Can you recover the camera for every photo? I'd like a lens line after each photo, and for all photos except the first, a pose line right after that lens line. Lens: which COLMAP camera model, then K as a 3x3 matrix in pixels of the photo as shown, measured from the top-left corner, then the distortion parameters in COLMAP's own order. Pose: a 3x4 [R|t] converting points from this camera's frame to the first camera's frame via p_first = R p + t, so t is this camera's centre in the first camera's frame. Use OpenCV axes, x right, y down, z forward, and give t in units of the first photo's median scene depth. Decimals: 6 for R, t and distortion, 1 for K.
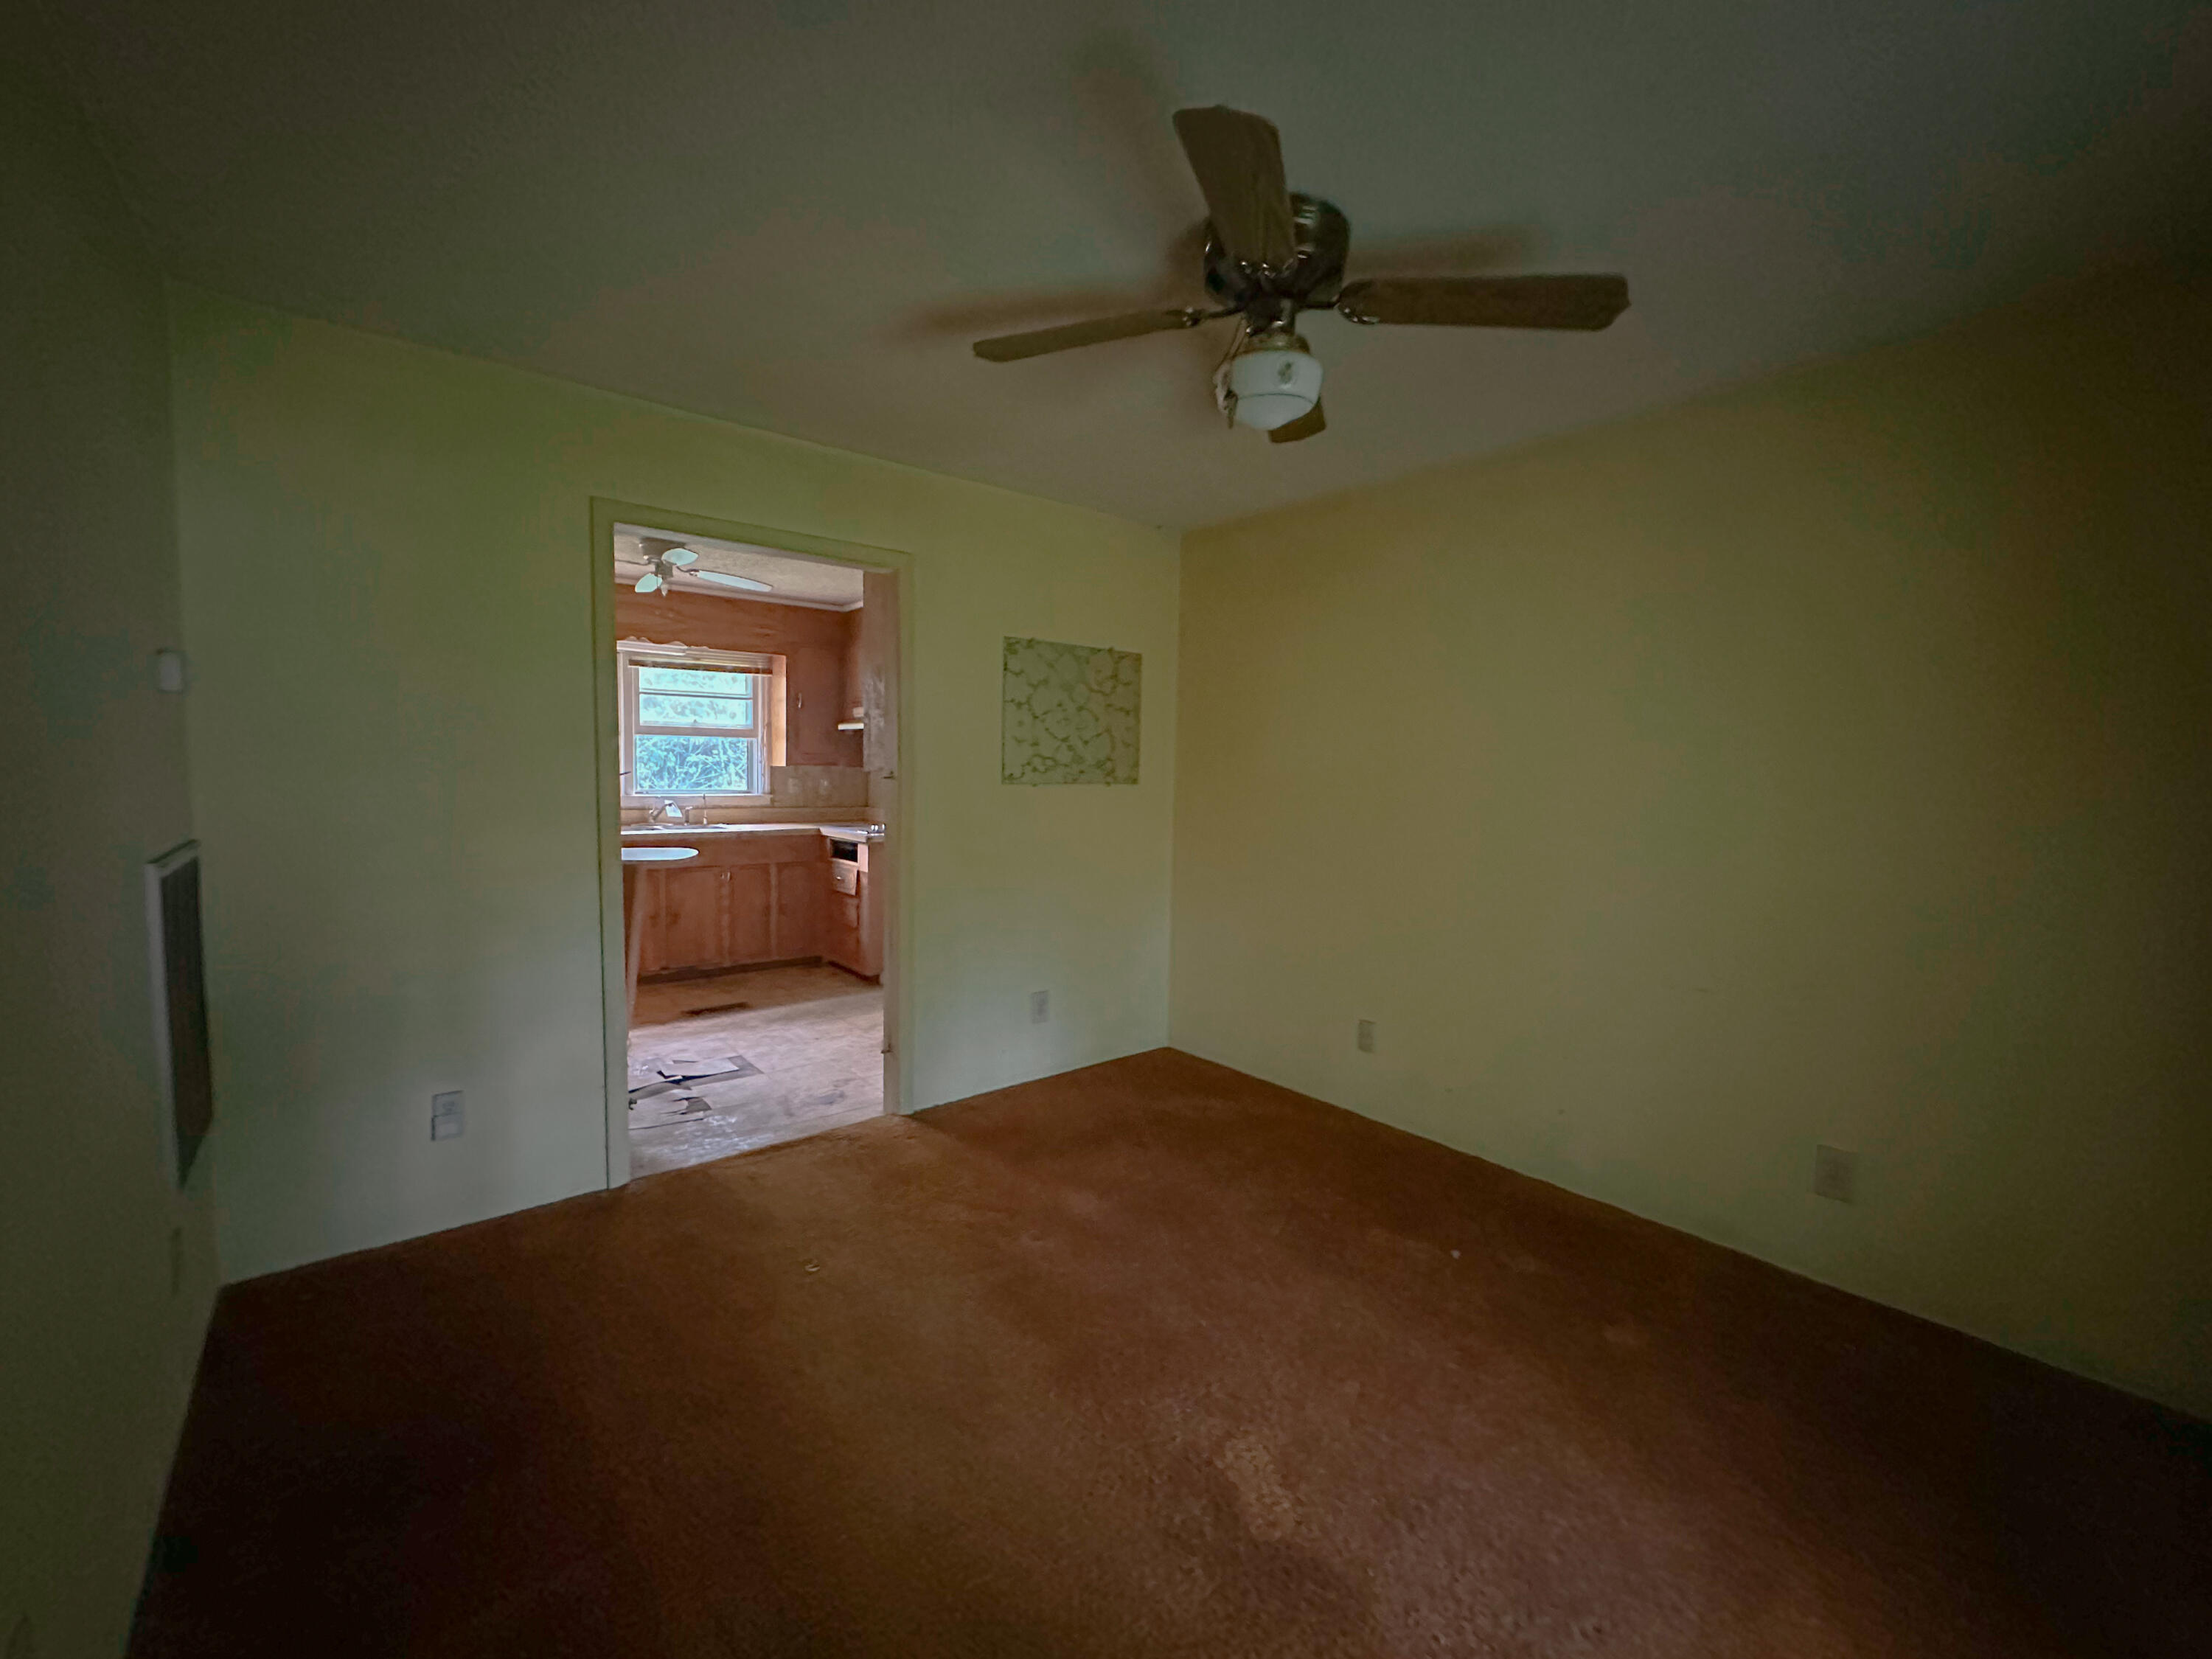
lens RADIAL K [[905.7, 0, 1106.0], [0, 905.7, 829.5], [0, 0, 1]] dist [-0.001623, -0.000030]
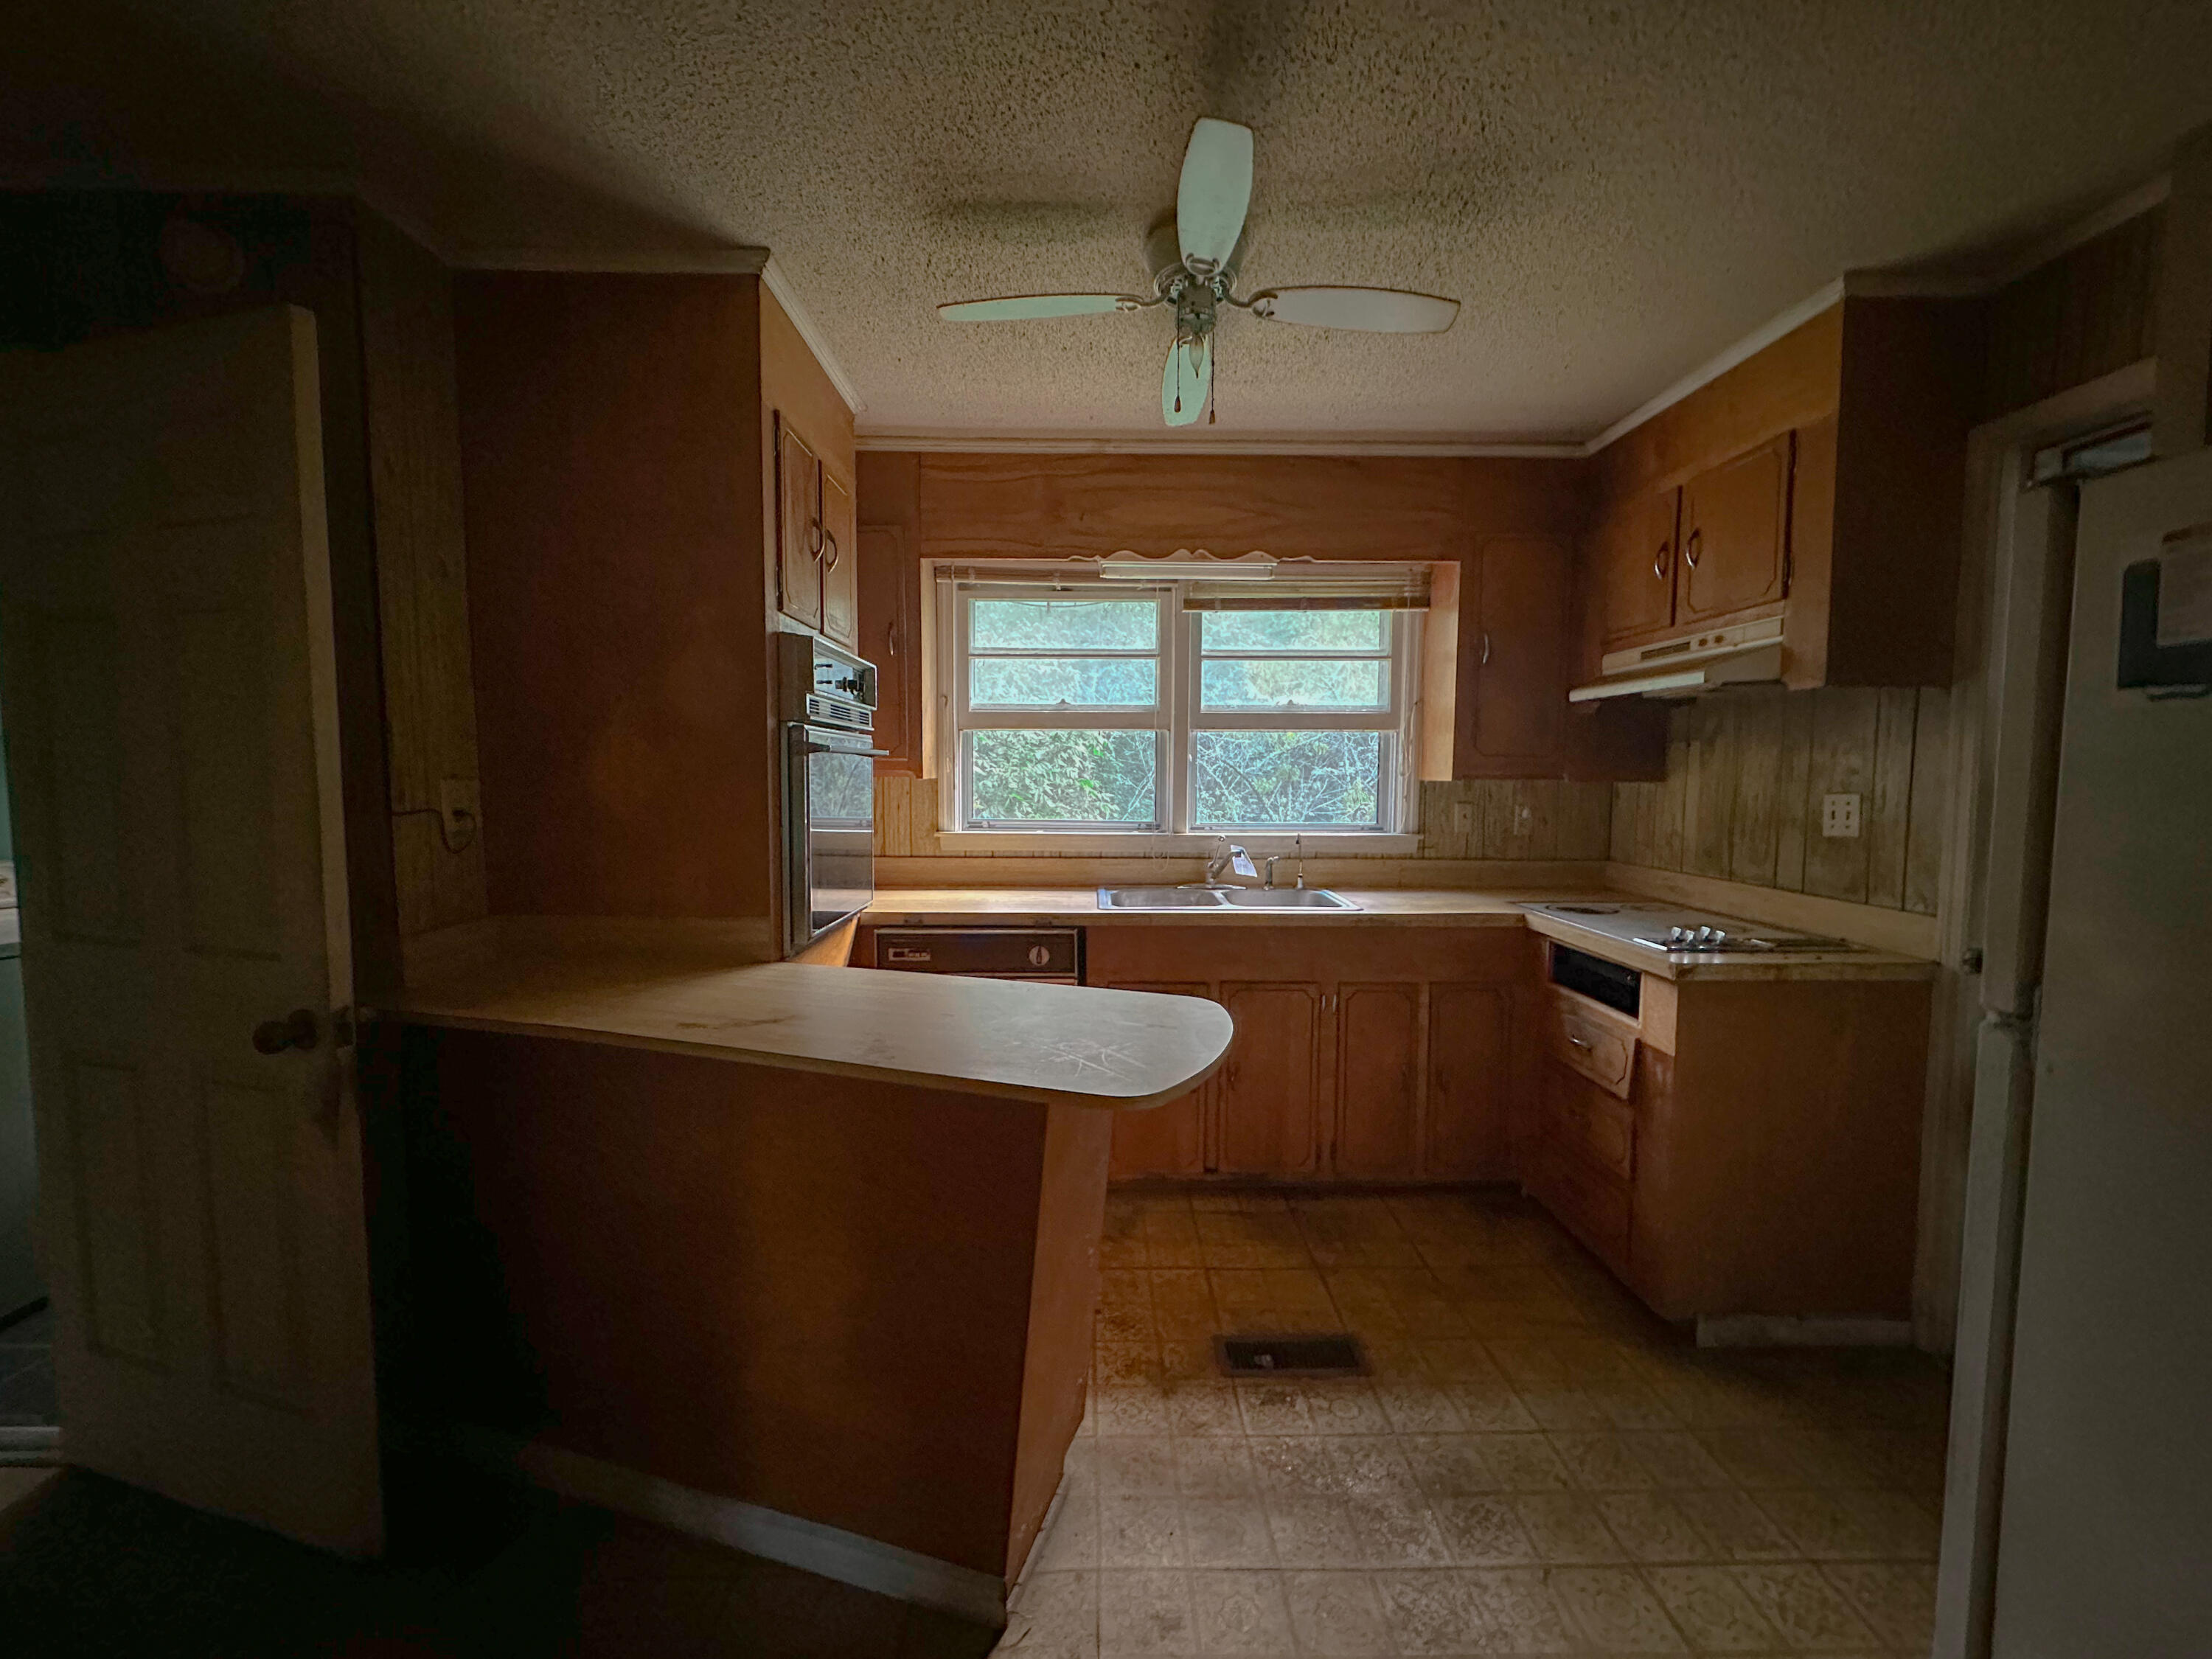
lens RADIAL K [[888.1, 0, 1106.0], [0, 888.1, 829.5], [0, 0, 1]] dist [0.000684, 0.000140]
pose [[0.782302, 0.025515, -0.622377, -0.199398], [-0.033603, 0.999434, -0.001265, -0.036647], [0.621993, 0.021904, 0.782717, 0.501540]]
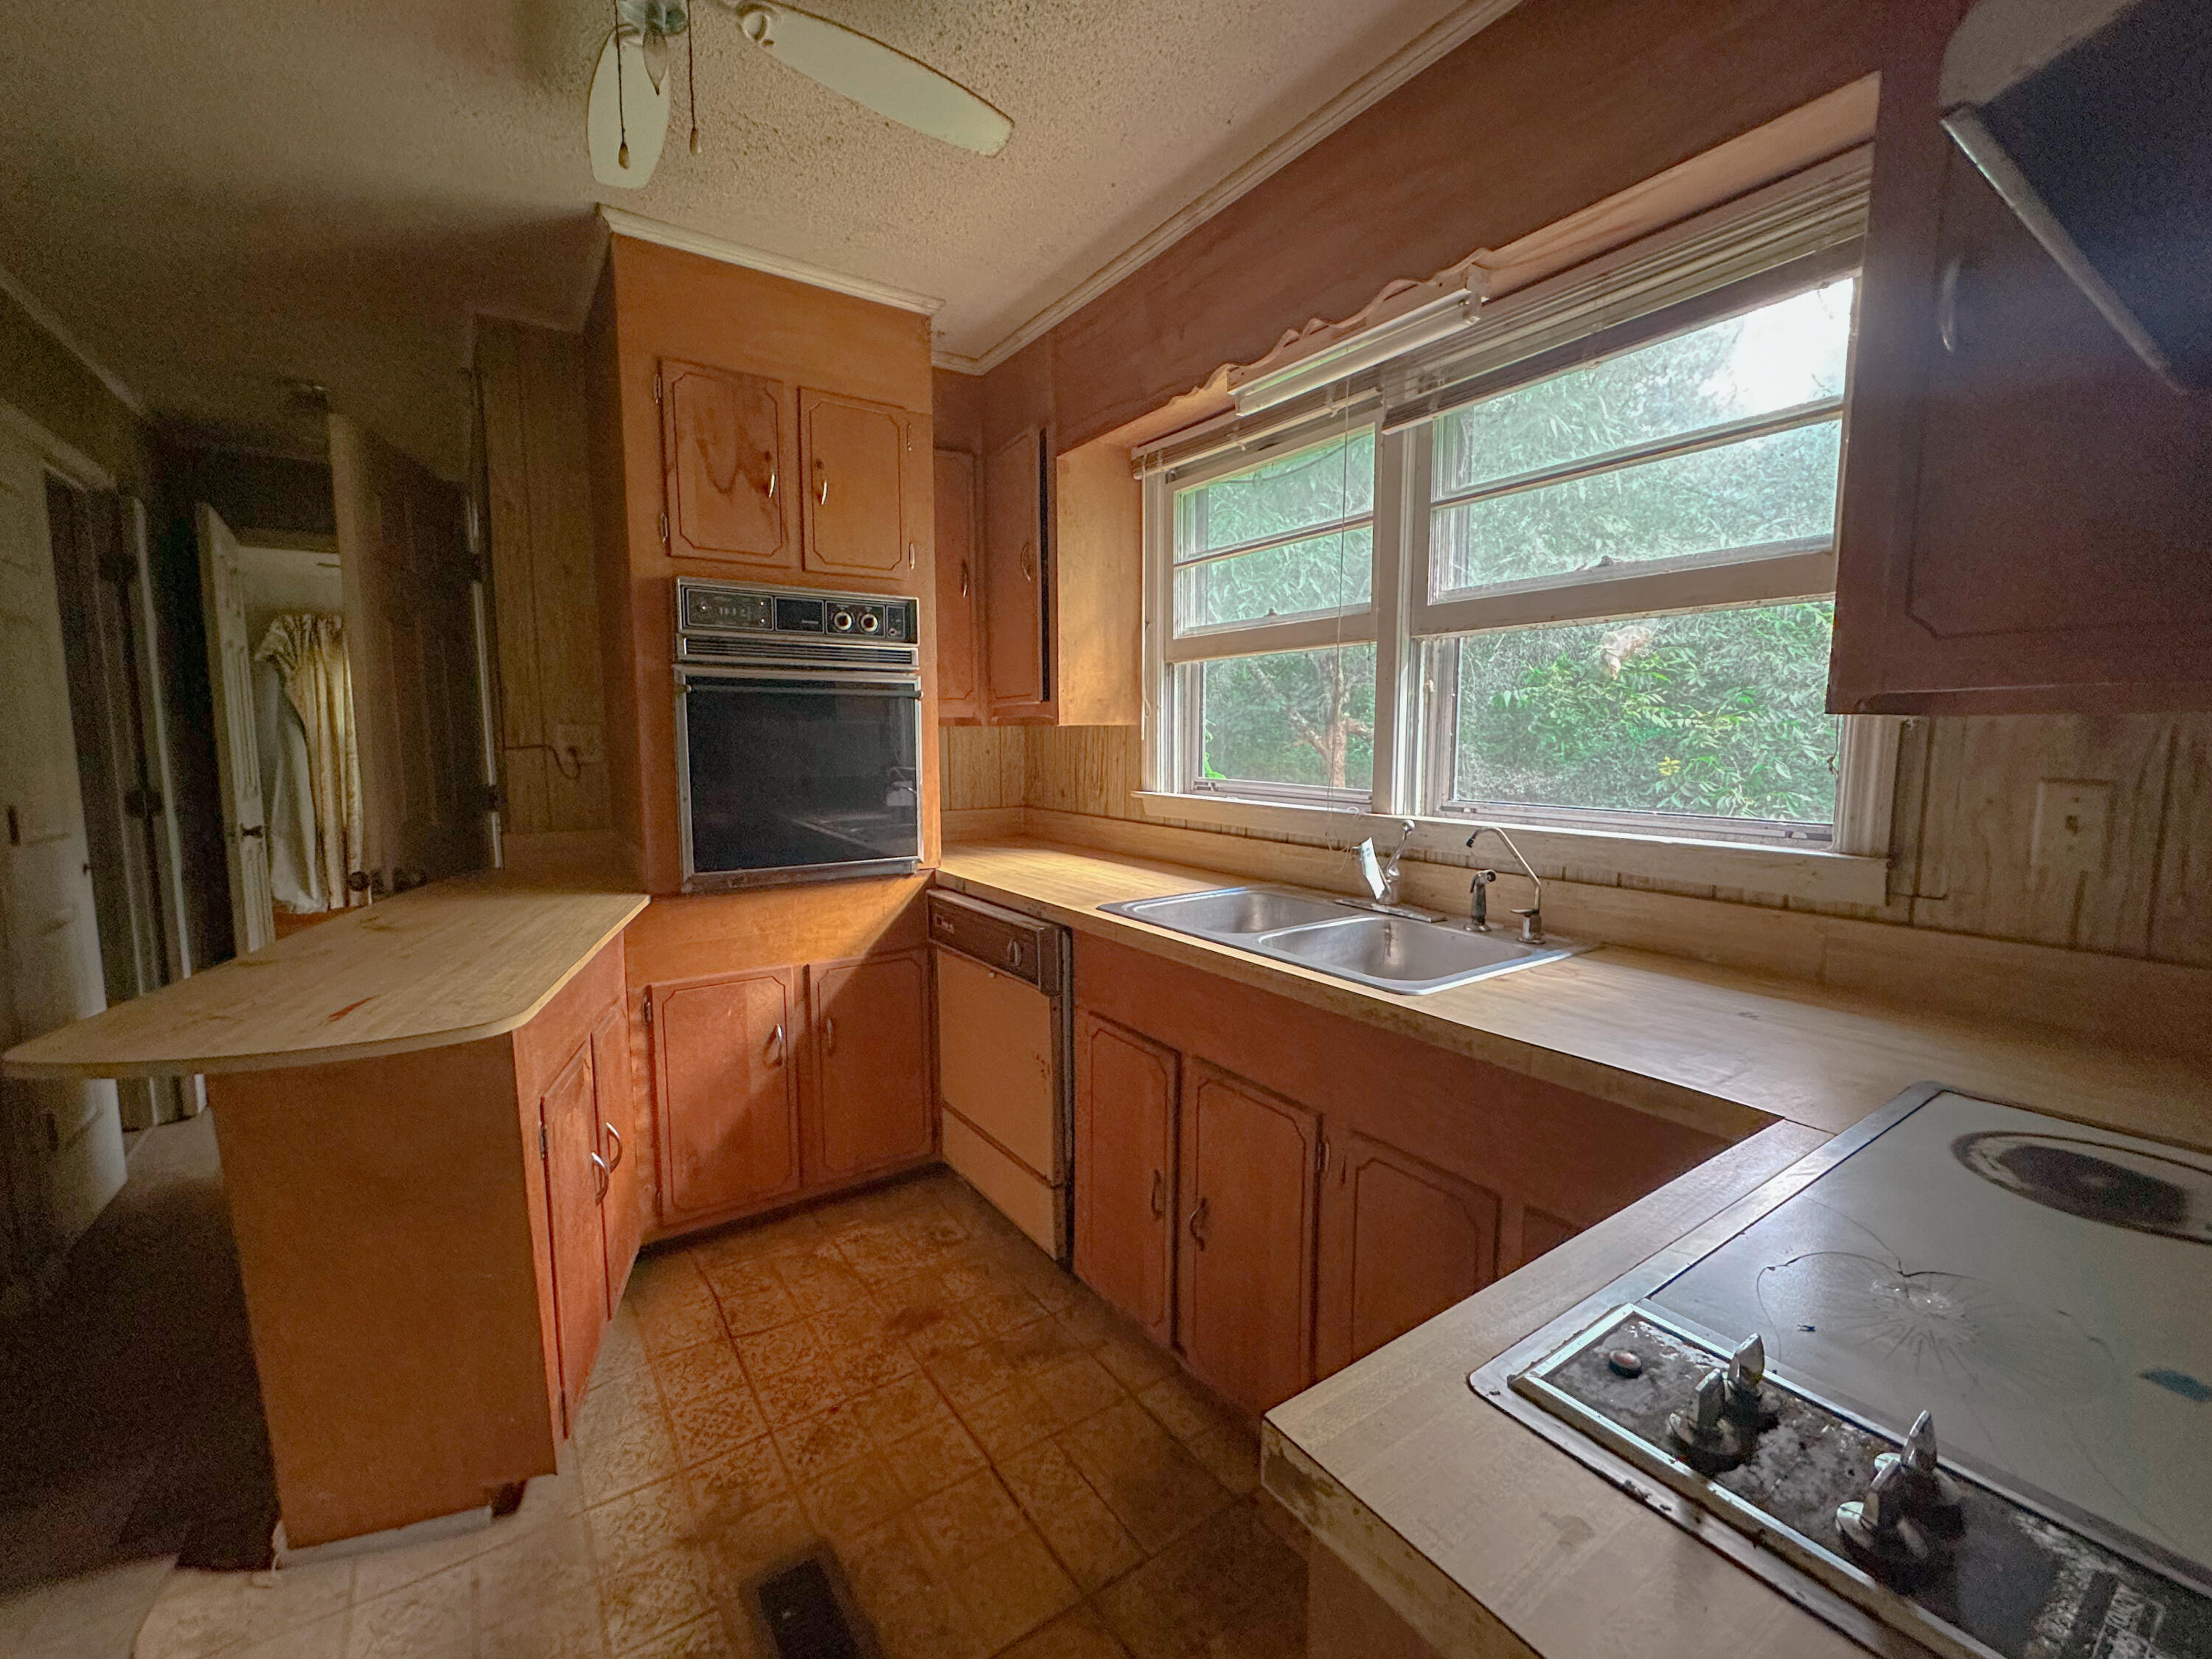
lens RADIAL K [[924.4, 0, 1106.0], [0, 924.4, 829.5], [0, 0, 1]] dist [0.000066, 0.000005]
pose [[-0.089548, 0.084889, -0.992358, -0.156773], [-0.070786, 0.993299, 0.091357, -0.054793], [0.993464, 0.078426, -0.082939, 0.887692]]
